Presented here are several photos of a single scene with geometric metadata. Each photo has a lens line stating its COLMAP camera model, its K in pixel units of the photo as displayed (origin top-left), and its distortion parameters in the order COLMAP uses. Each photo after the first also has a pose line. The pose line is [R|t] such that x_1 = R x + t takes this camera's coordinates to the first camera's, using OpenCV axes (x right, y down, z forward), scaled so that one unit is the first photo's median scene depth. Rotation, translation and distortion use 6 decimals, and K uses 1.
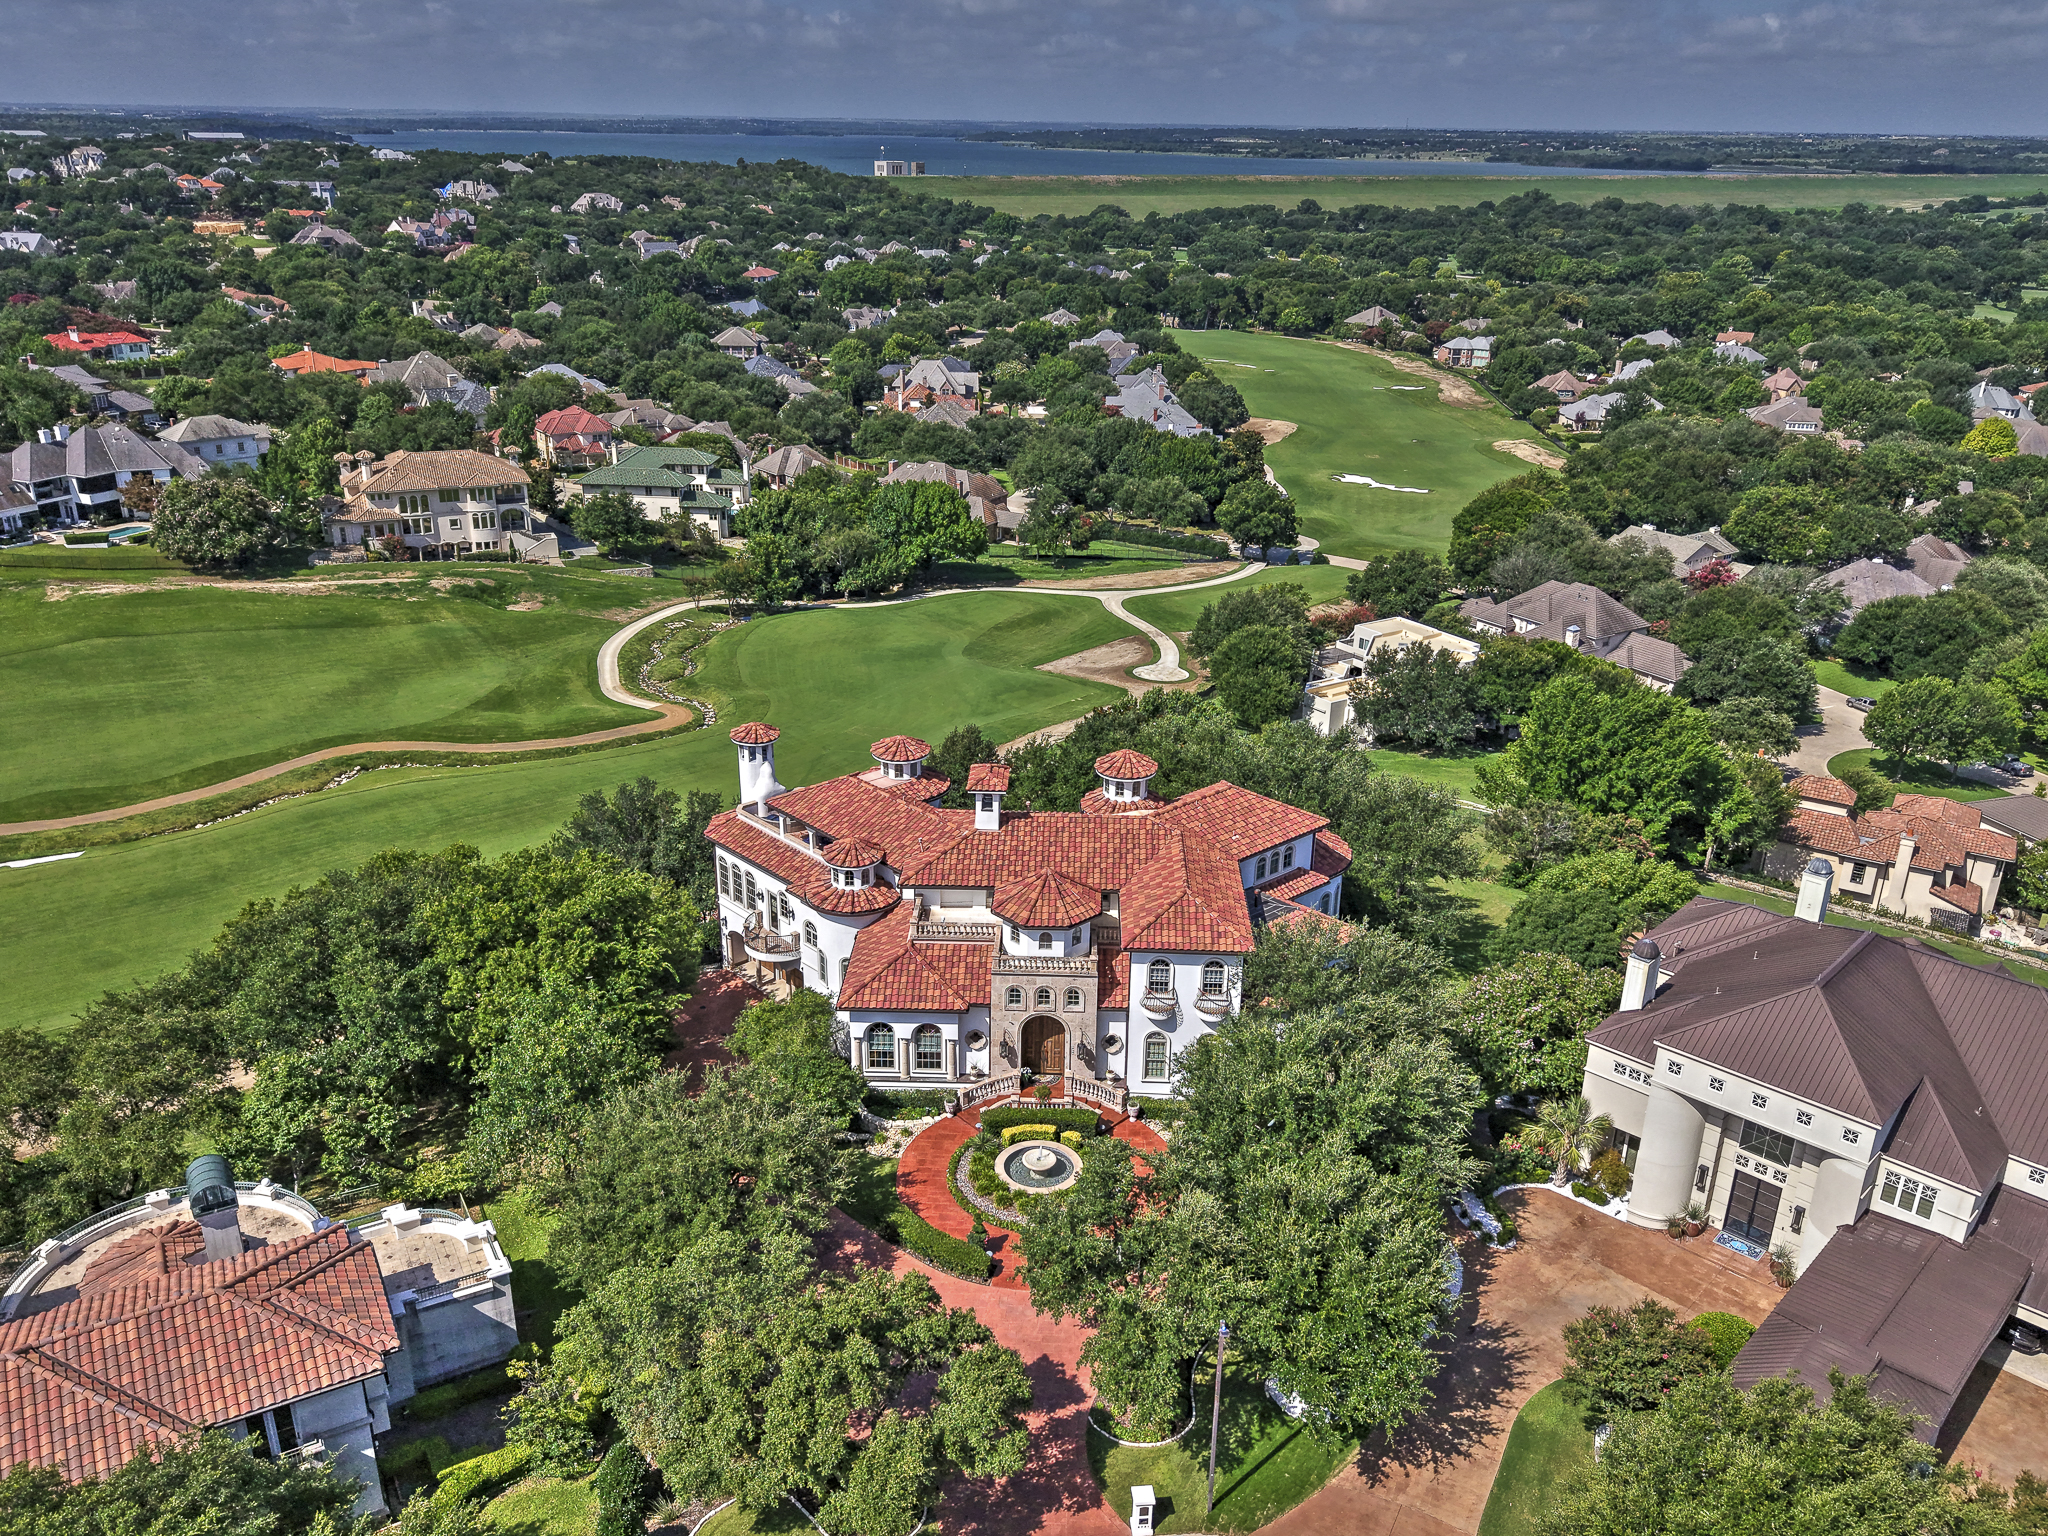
lens RADIAL K [[1473.9, 0, 1054.5], [0, 1473.9, 776.1], [0, 0, 1]] dist [0.019947, -0.001883]
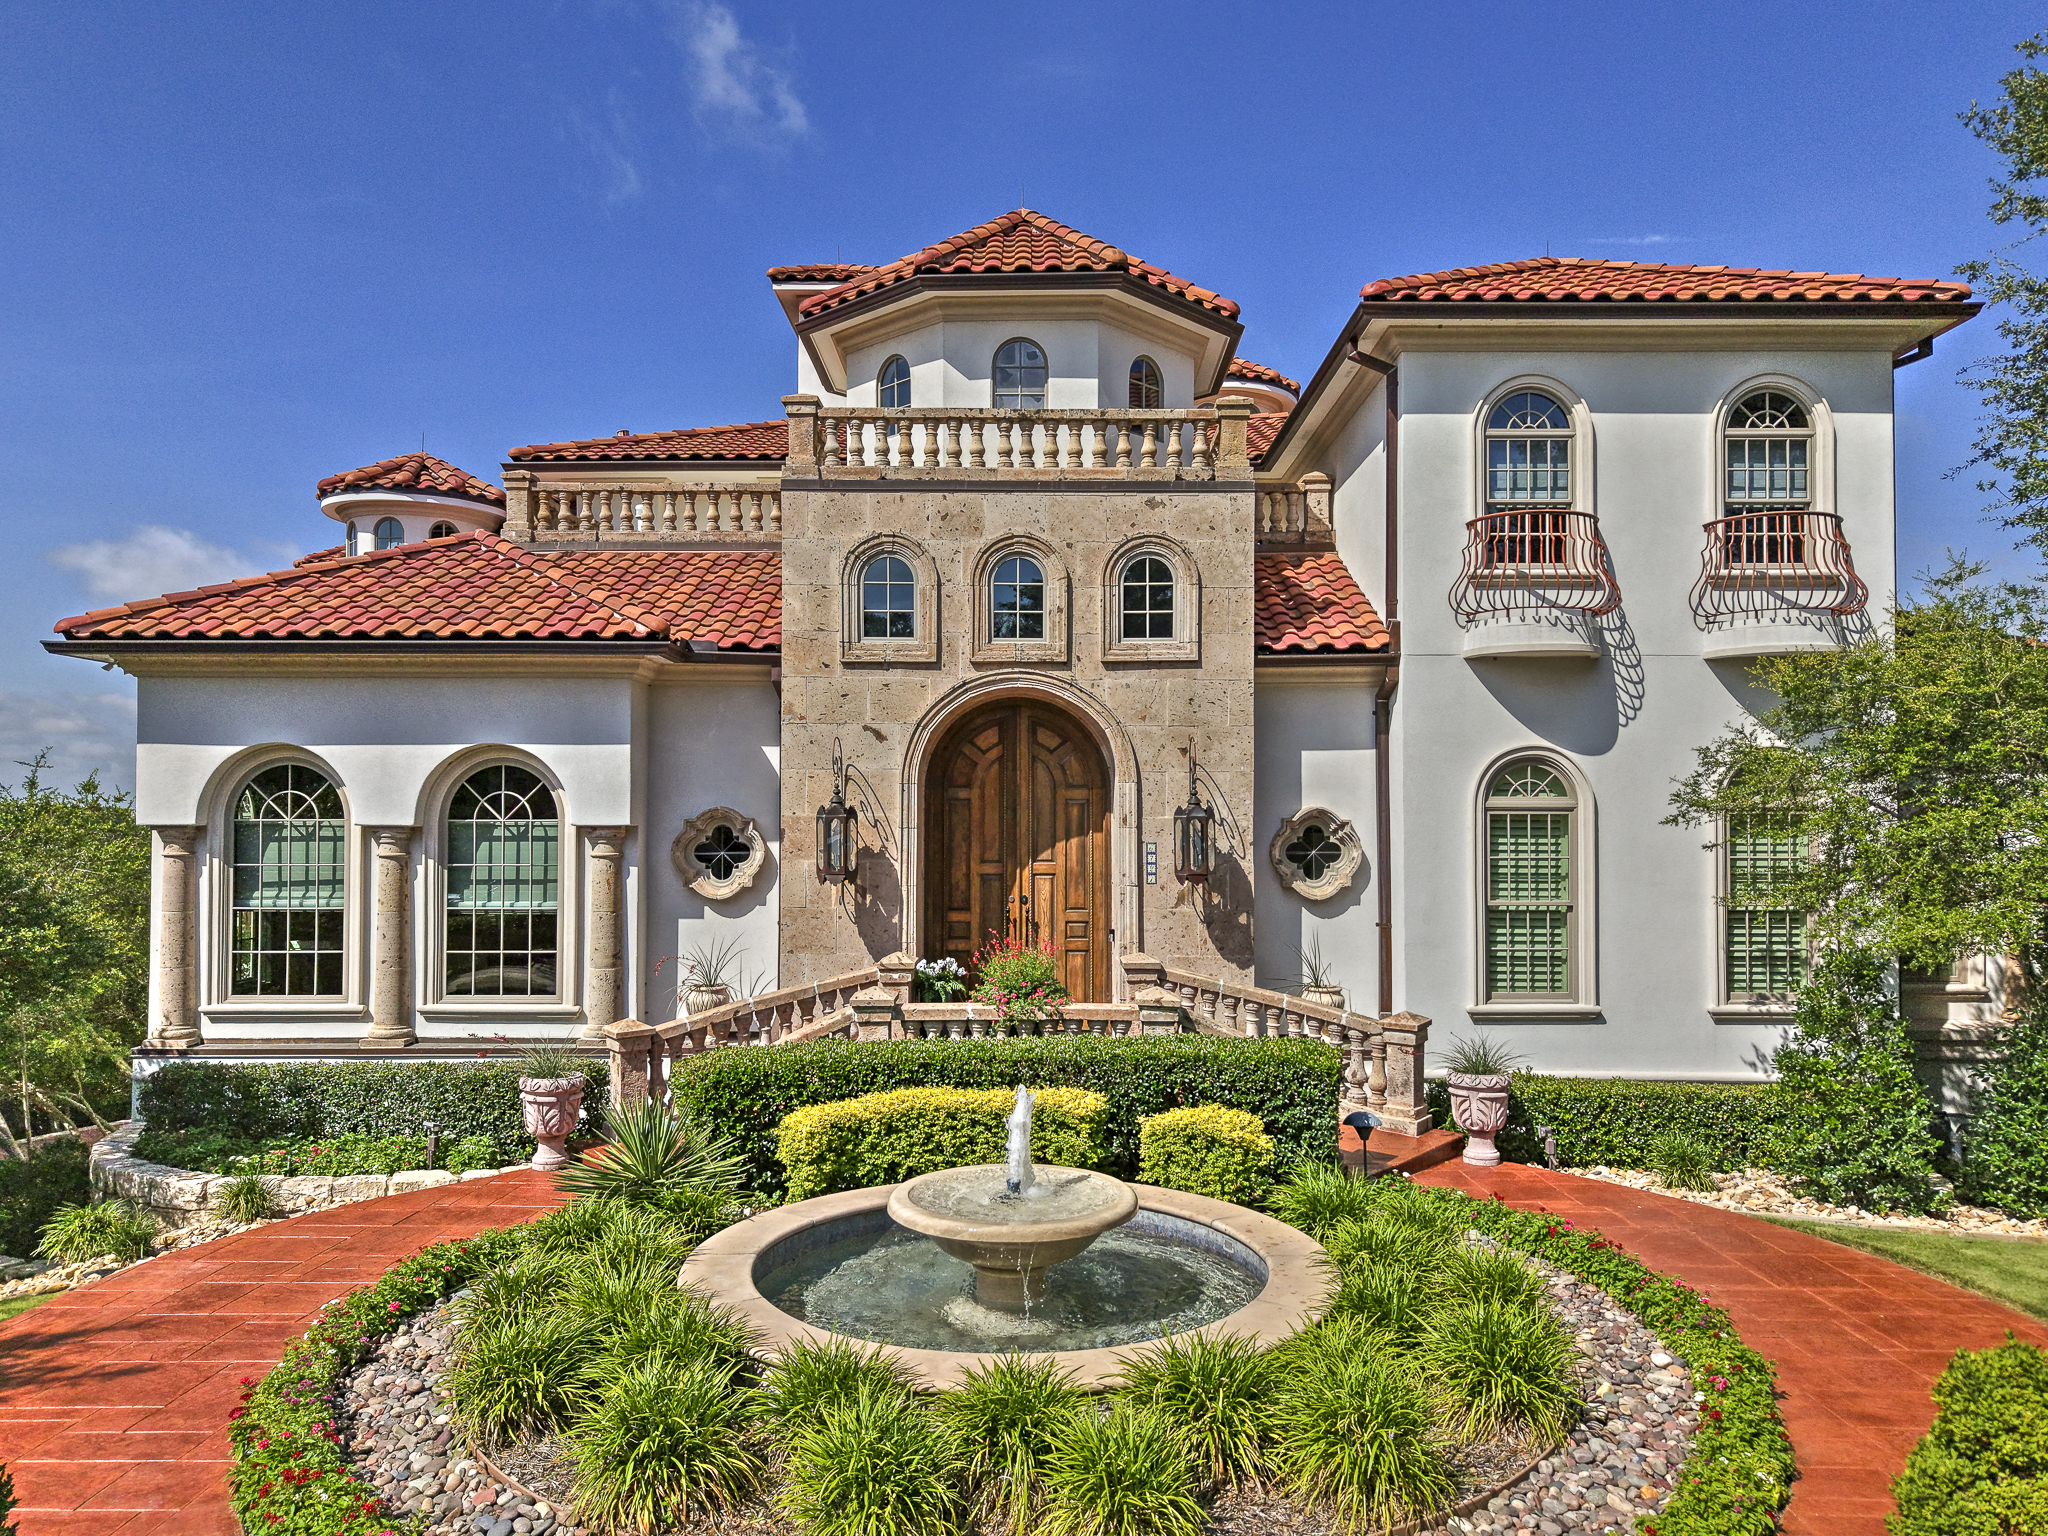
lens RADIAL K [[1420.9, 0, 1047.6], [0, 1420.9, 775.5], [0, 0, 1]] dist [0.025689, -0.003821]
pose [[0.999338, -0.010835, 0.034723, -0.009001], [0.022738, 0.931181, -0.363848, 0.219164], [-0.028391, 0.364397, 0.930811, 0.695158]]
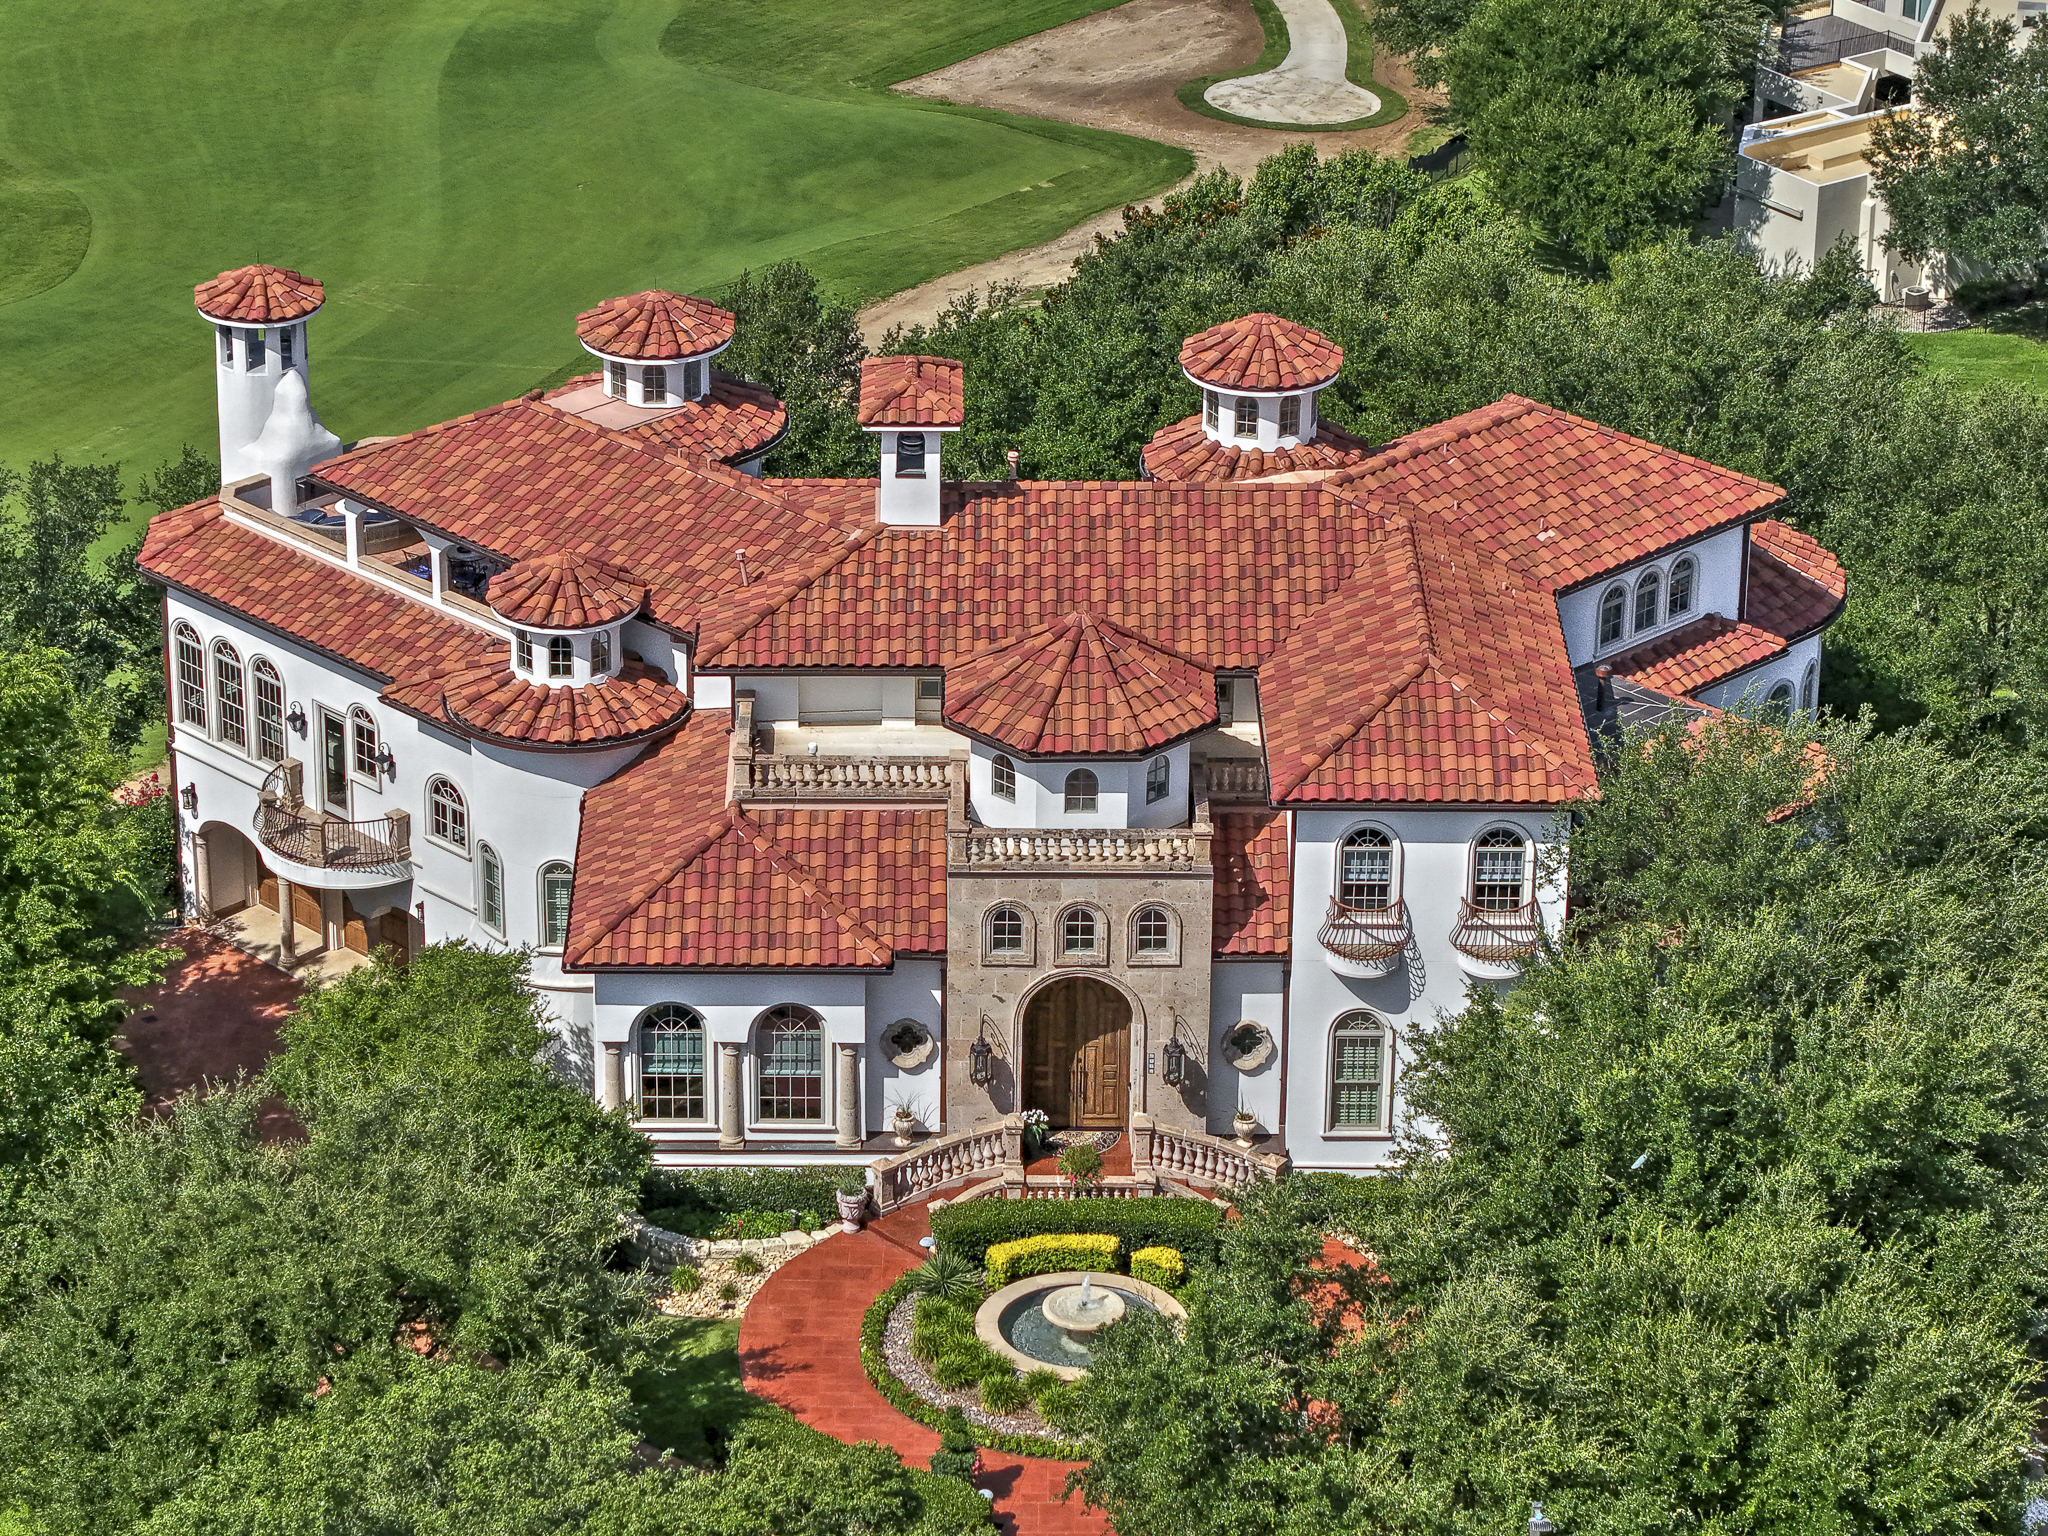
lens RADIAL K [[5078.8, 0, 1024.0], [0, 5078.8, 768.0], [0, 0, 1]] dist [-0.309558, 1.025490]
pose [[0.999564, -0.018754, 0.022786, -0.045638], [0.017284, 0.997859, 0.063082, 0.015611], [-0.023921, -0.062661, 0.997748, -0.325707]]
